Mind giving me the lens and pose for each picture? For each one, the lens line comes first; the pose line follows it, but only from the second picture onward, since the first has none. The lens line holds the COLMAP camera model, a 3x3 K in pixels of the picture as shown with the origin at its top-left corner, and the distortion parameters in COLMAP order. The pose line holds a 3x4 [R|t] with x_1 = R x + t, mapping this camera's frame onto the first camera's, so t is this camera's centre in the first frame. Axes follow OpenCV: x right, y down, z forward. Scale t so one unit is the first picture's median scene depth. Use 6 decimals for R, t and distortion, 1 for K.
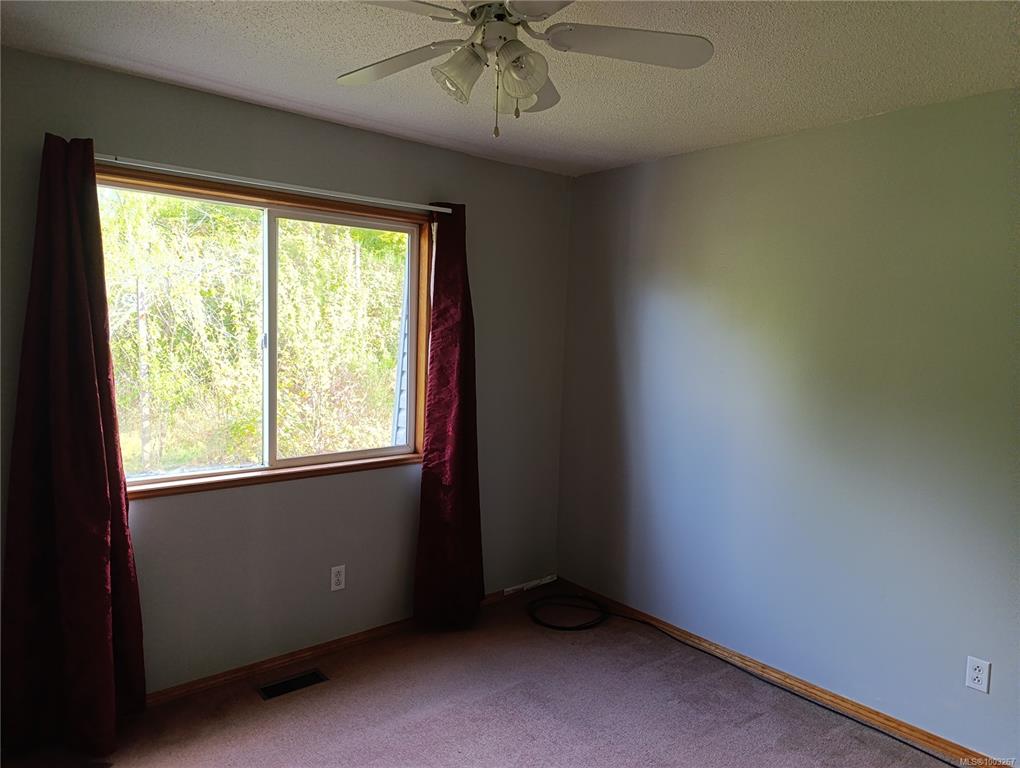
lens RADIAL K [[692.6, 0, 509.9], [0, 692.6, 381.0], [0, 0, 1]] dist [0.037564, -0.047167]
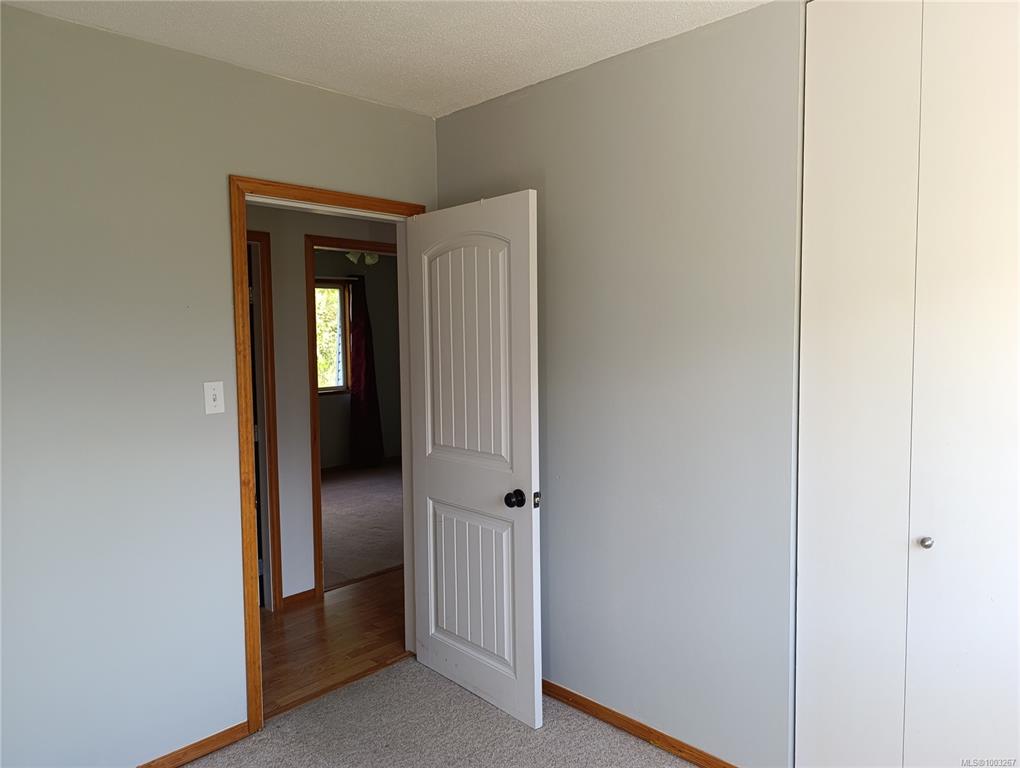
lens RADIAL K [[692.6, 0, 509.9], [0, 692.6, 381.0], [0, 0, 1]] dist [0.037564, -0.047167]
pose [[0.993714, -0.054111, 0.098001, 0.163291], [0.055191, 0.998441, -0.008334, 0.128582], [-0.097398, 0.013691, 0.995151, -1.255785]]
